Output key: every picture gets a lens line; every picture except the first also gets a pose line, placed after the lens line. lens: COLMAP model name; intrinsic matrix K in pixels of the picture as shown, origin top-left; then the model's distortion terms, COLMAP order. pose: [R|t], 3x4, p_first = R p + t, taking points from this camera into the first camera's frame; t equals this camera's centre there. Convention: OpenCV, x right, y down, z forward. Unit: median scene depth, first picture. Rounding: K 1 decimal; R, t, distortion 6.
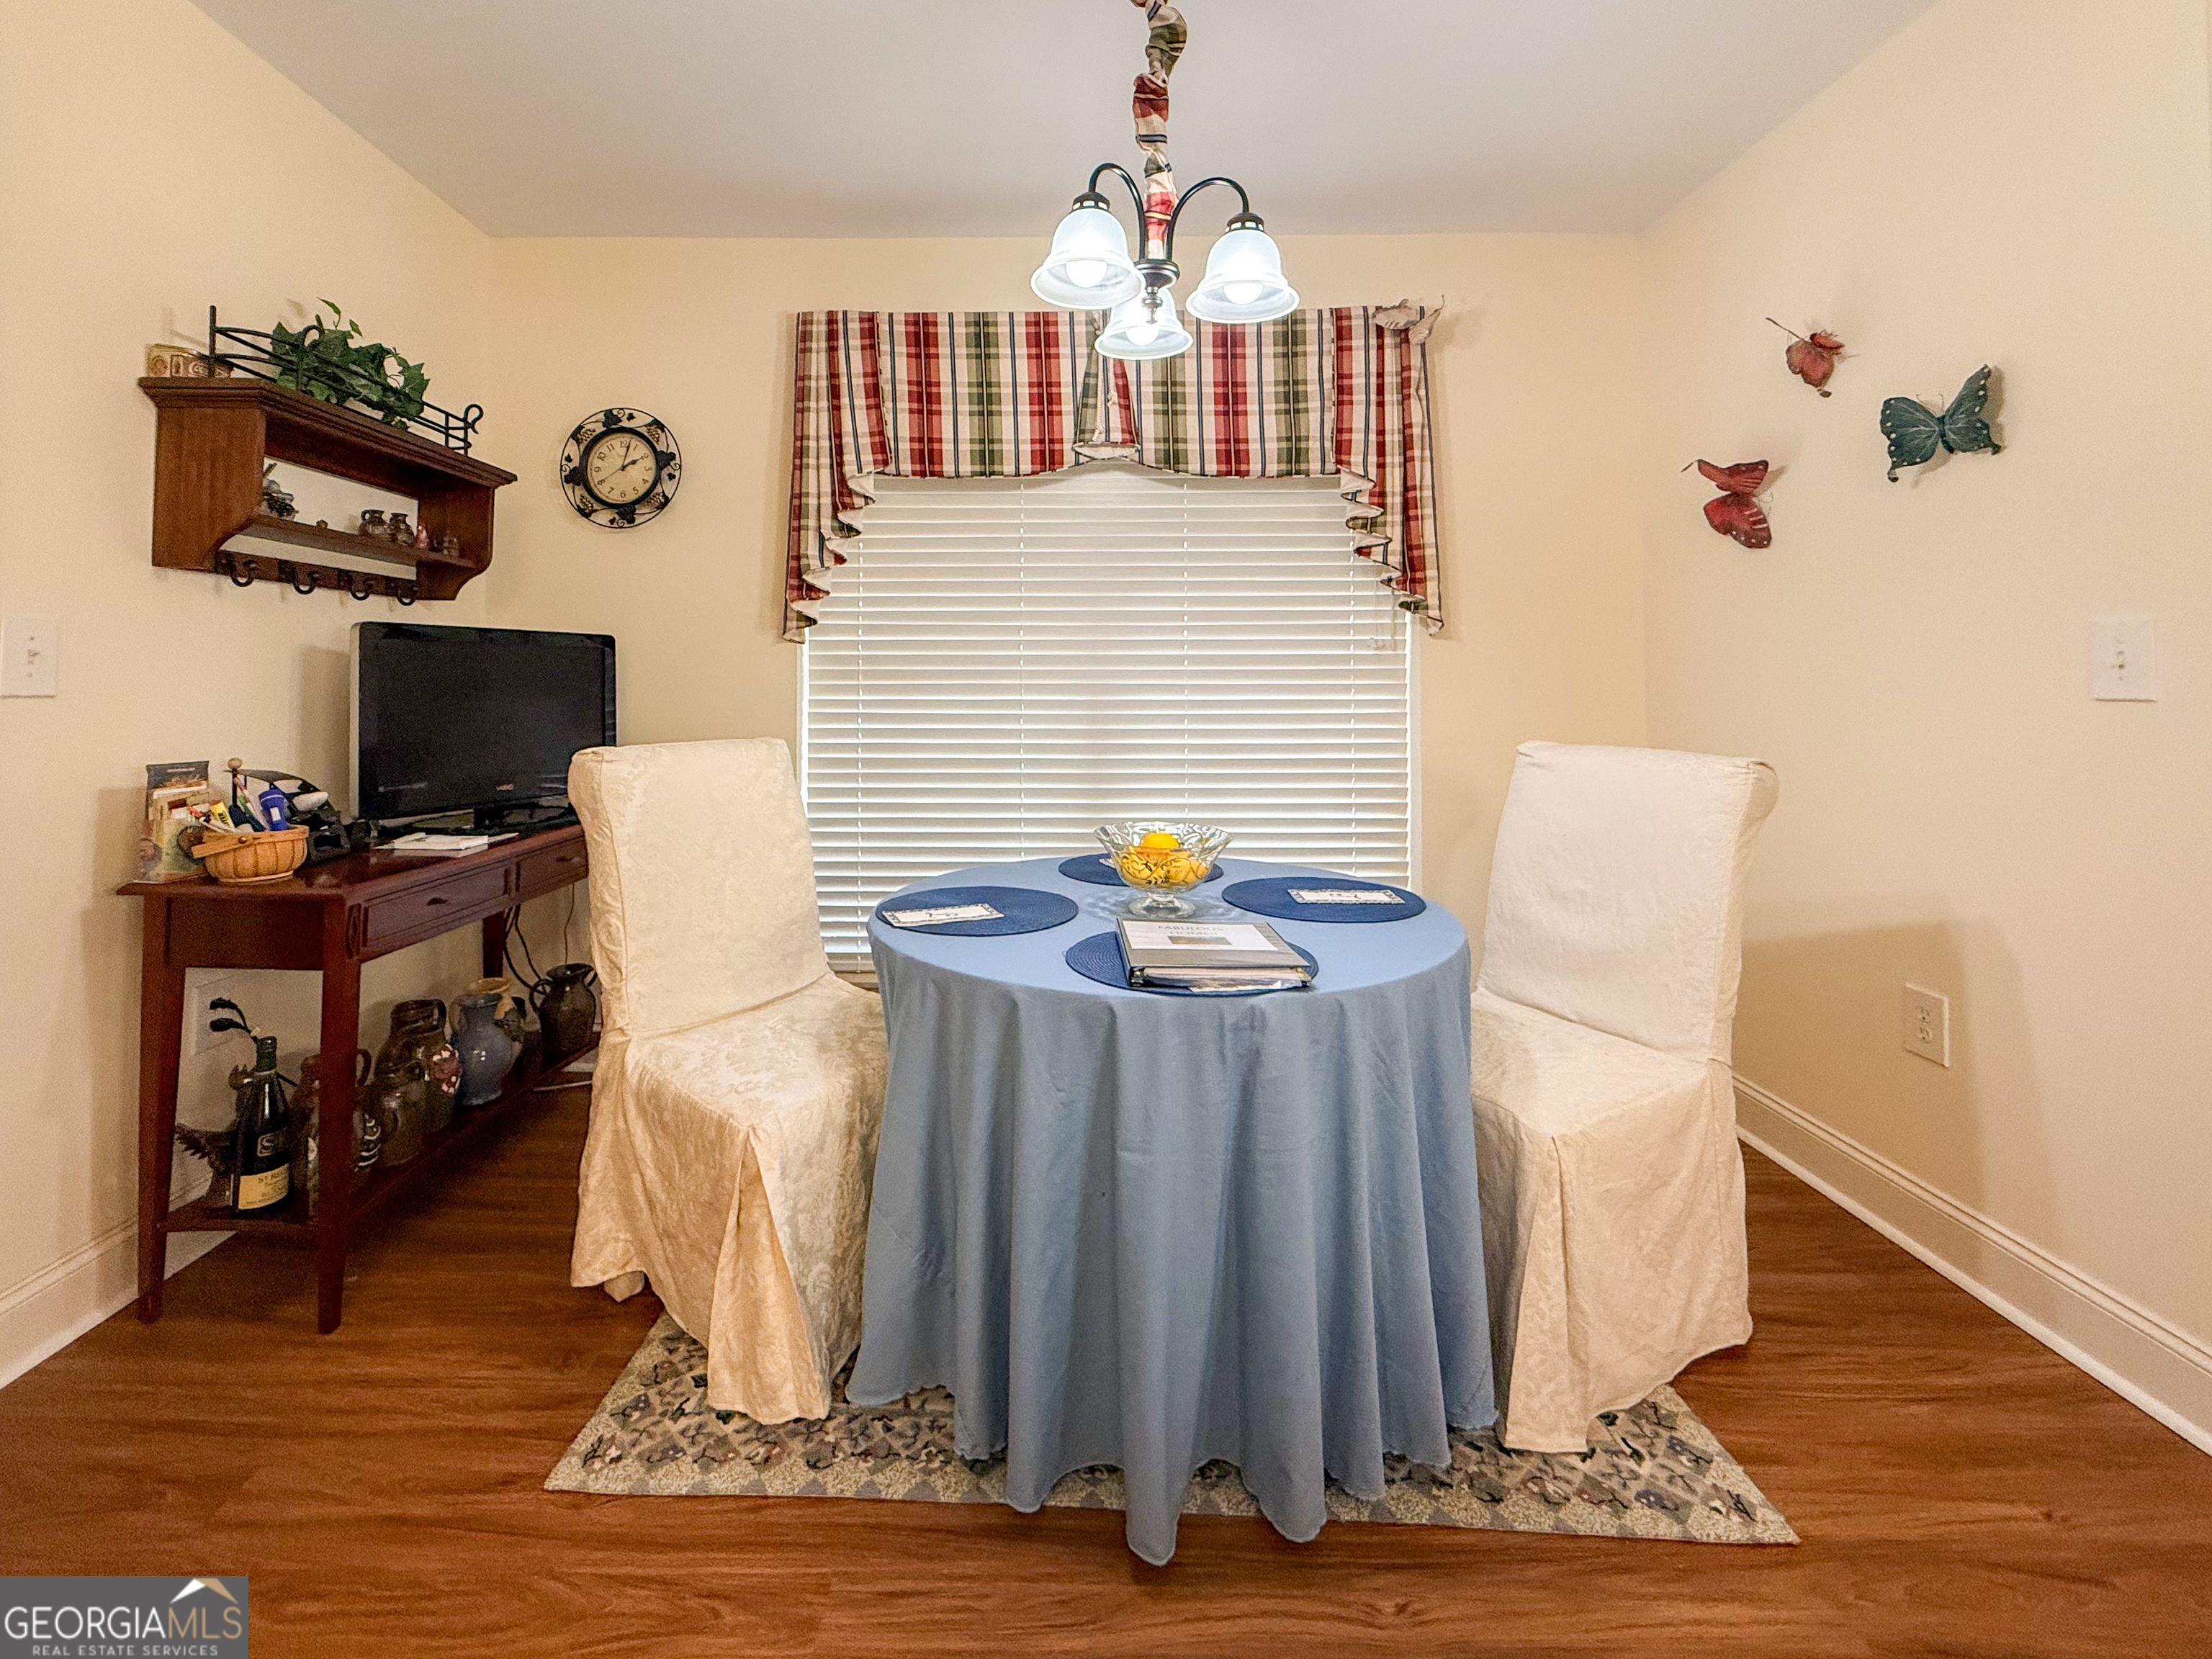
lens RADIAL K [[1019.4, 0, 990.3], [0, 1019.4, 657.2], [0, 0, 1]] dist [-0.000079, -0.000092]
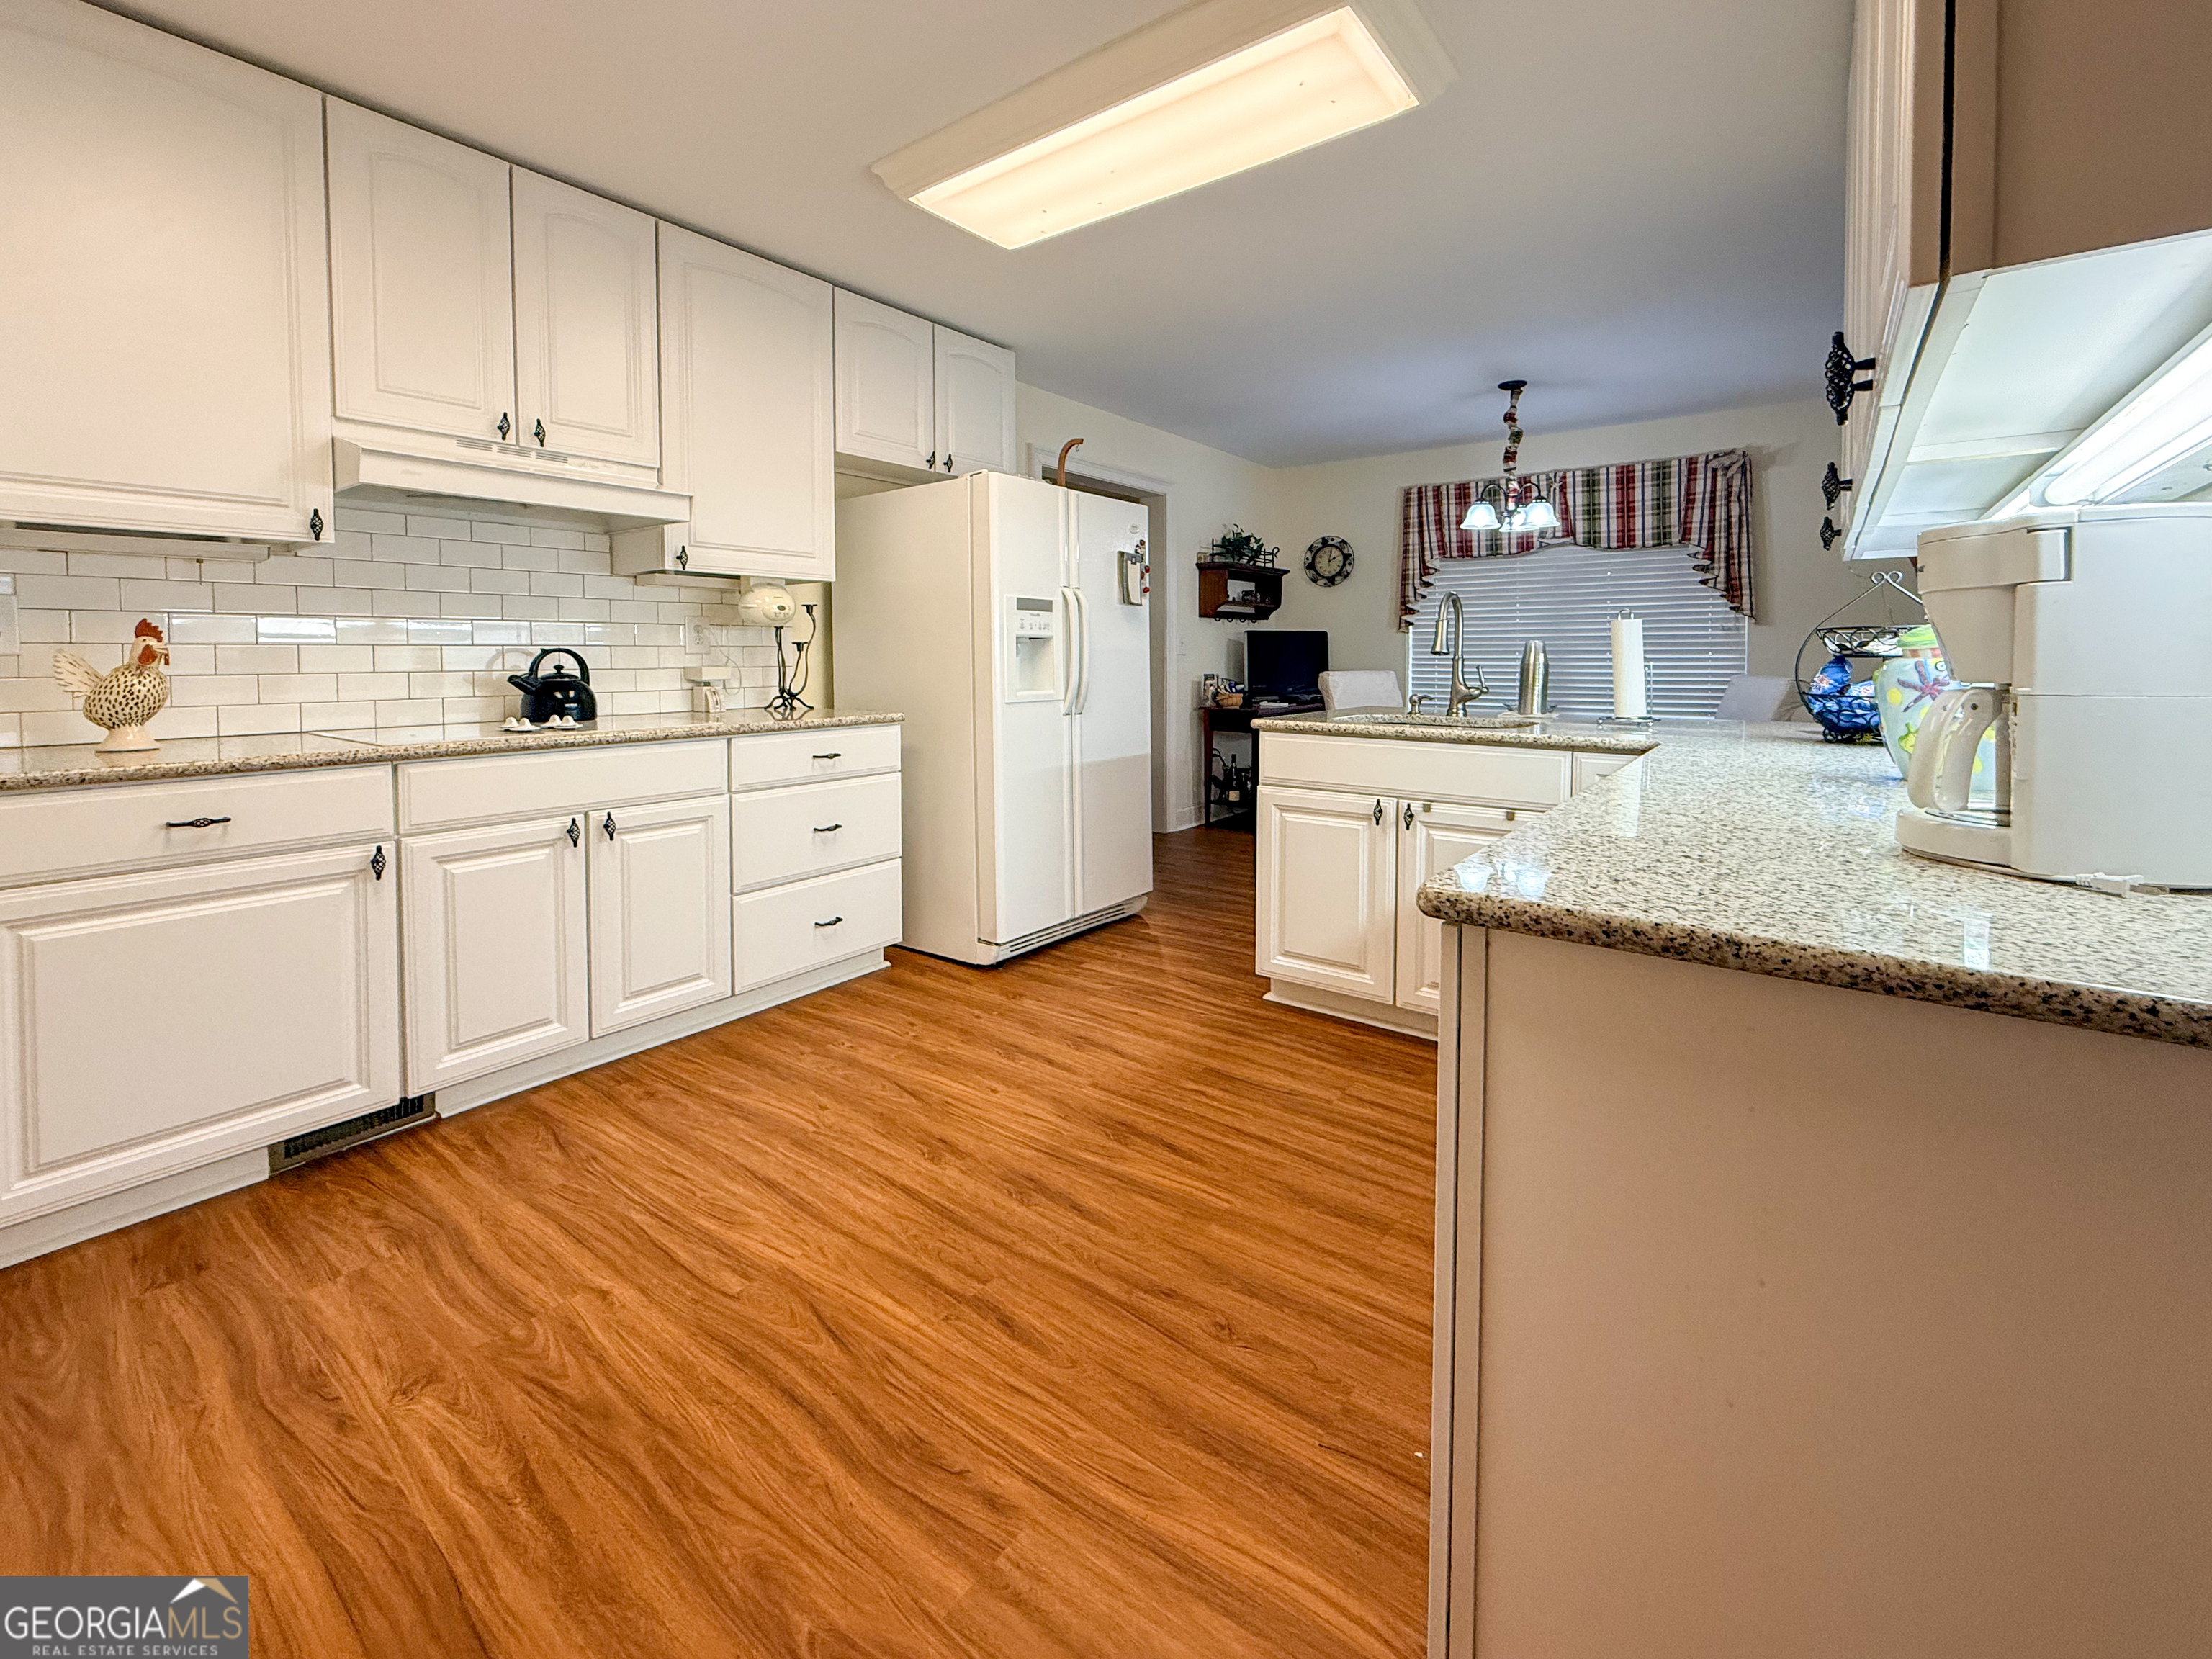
lens RADIAL K [[912.6, 0, 1063.2], [0, 912.6, 677.7], [0, 0, 1]] dist [0.001282, -0.000068]
pose [[0.824042, 0.011464, -0.566412, 0.351849], [0.017615, 0.998793, 0.045841, -0.022406], [0.566254, -0.047752, 0.822846, -1.166847]]
